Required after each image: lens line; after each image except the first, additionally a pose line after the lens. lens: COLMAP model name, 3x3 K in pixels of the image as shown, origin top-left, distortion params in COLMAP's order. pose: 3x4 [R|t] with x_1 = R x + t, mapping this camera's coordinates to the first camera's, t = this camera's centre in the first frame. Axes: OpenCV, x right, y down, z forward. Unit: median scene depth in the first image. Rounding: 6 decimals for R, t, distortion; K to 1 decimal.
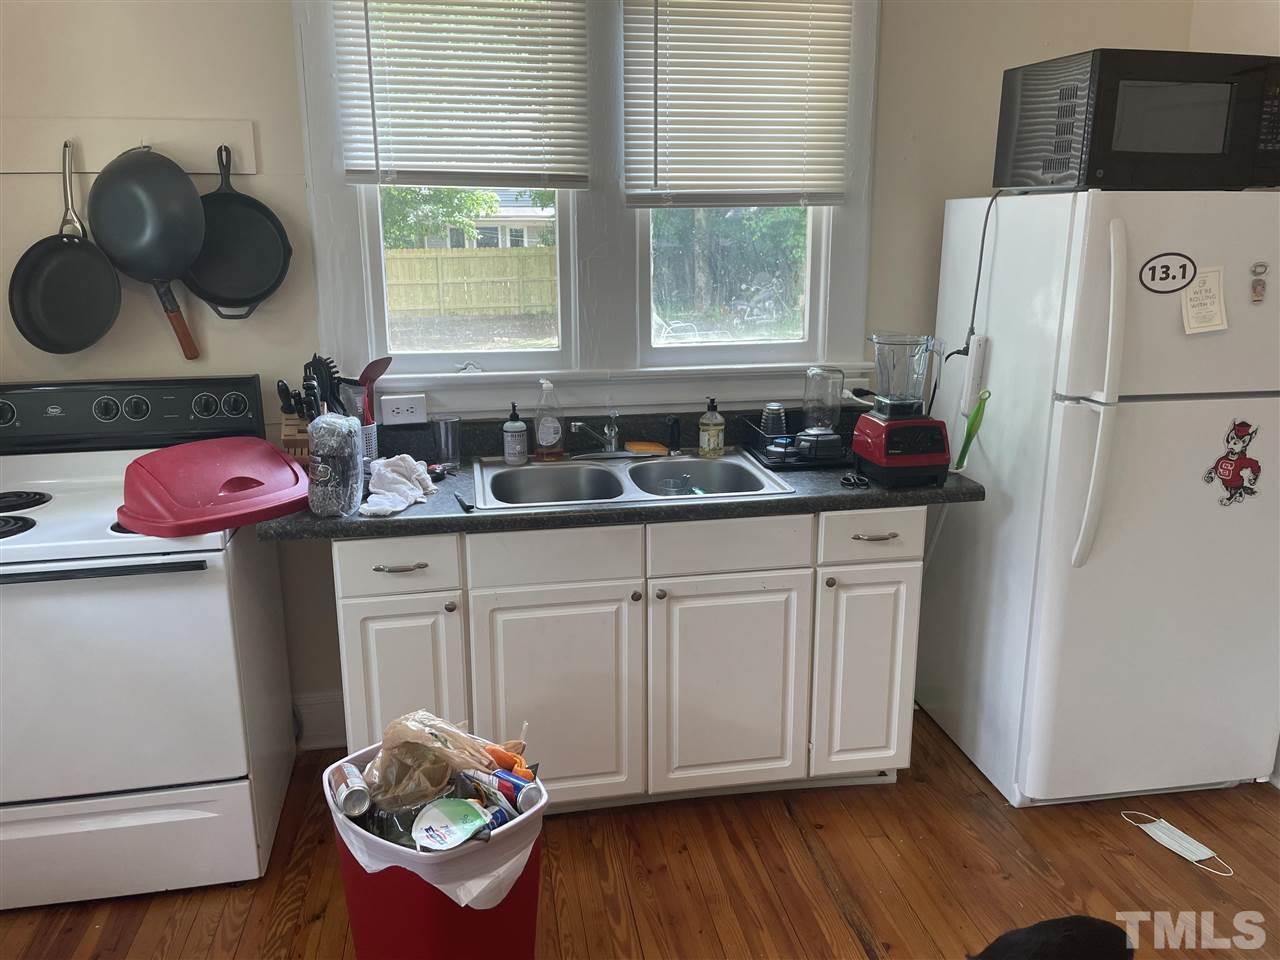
lens RADIAL K [[986.5, 0, 643.7], [0, 986.5, 472.6], [0, 0, 1]] dist [0.074677, -0.097878]
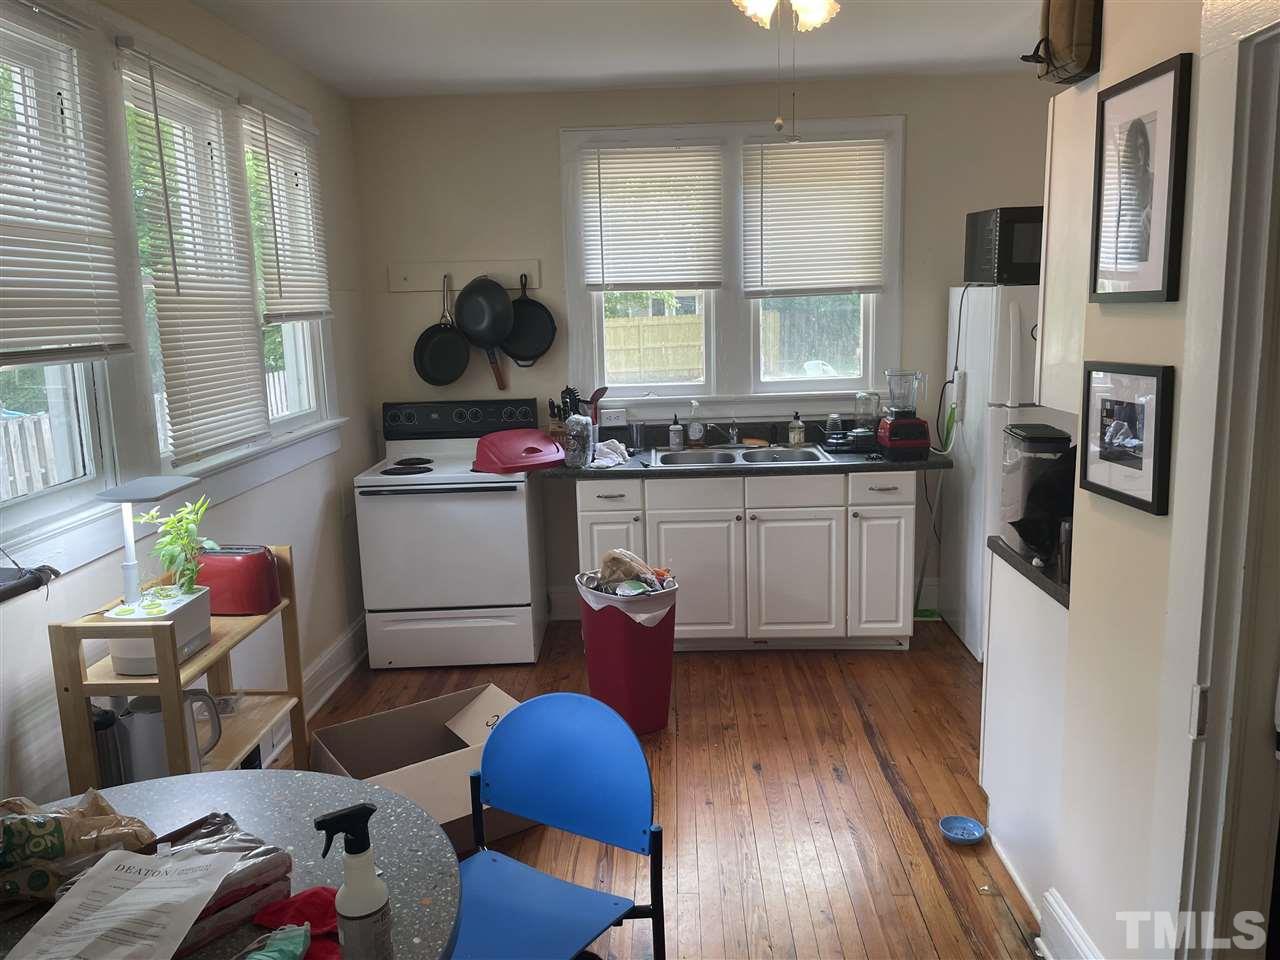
lens RADIAL K [[986.5, 0, 634.0], [0, 986.5, 481.9], [0, 0, 1]] dist [0.074677, -0.097878]
pose [[0.978434, 0.011281, -0.206251, 0.163403], [-0.022285, 0.998445, -0.051107, 0.146921], [0.205354, 0.054601, 0.977164, -0.731223]]
